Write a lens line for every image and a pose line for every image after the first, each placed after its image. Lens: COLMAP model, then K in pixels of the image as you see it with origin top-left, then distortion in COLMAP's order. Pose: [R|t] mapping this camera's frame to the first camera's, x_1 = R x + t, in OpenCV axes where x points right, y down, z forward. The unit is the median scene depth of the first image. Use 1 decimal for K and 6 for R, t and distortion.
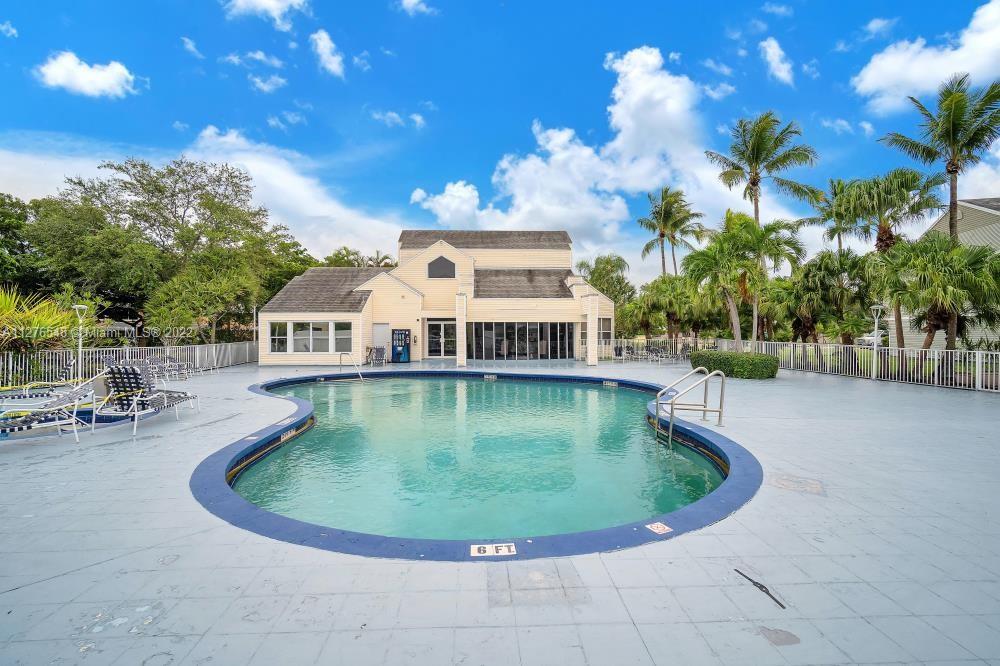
lens RADIAL K [[439.9, 0, 498.8], [0, 439.9, 337.1], [0, 0, 1]] dist [-0.020897, 0.006652]
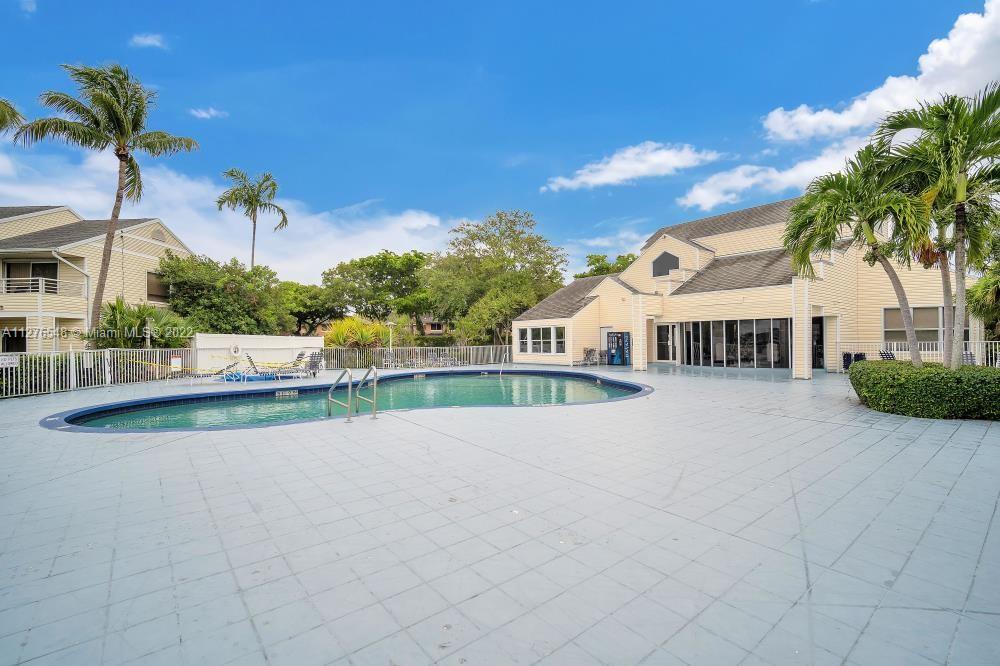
lens RADIAL K [[439.9, 0, 498.8], [0, 439.9, 337.1], [0, 0, 1]] dist [-0.020897, 0.006652]
pose [[0.596205, -0.009591, -0.802775, 0.457169], [0.008564, 0.999948, -0.005587, -0.002927], [0.802787, -0.003544, 0.596255, 0.196108]]
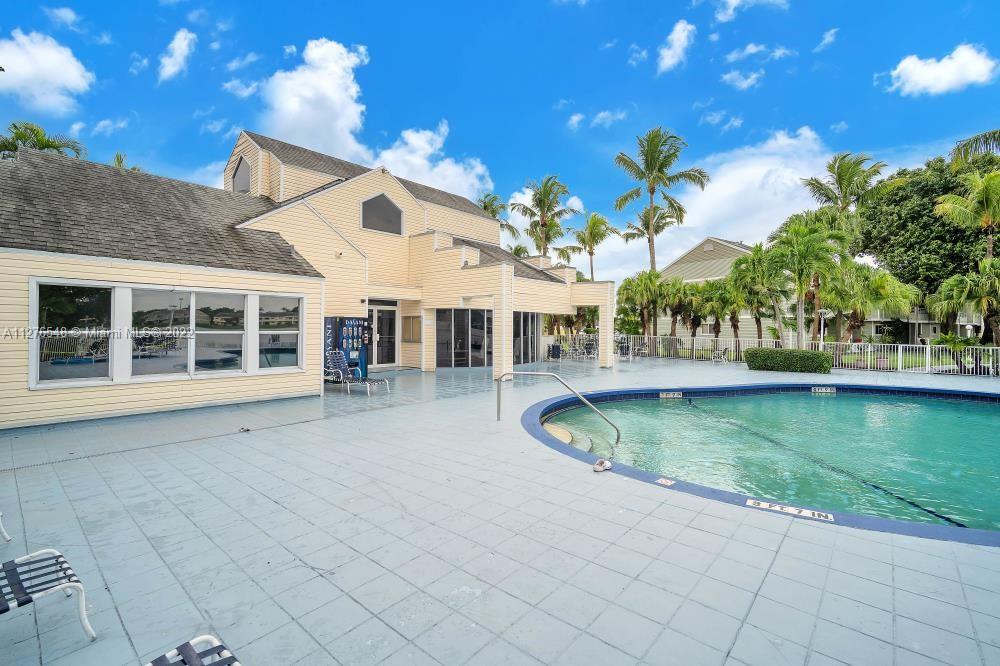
lens RADIAL K [[439.9, 0, 498.8], [0, 439.9, 337.1], [0, 0, 1]] dist [-0.020897, 0.006652]
pose [[0.691148, -0.003730, 0.722704, -0.513096], [-0.007901, 0.999888, 0.012717, -0.002432], [-0.722670, -0.014500, 0.691041, 0.552412]]
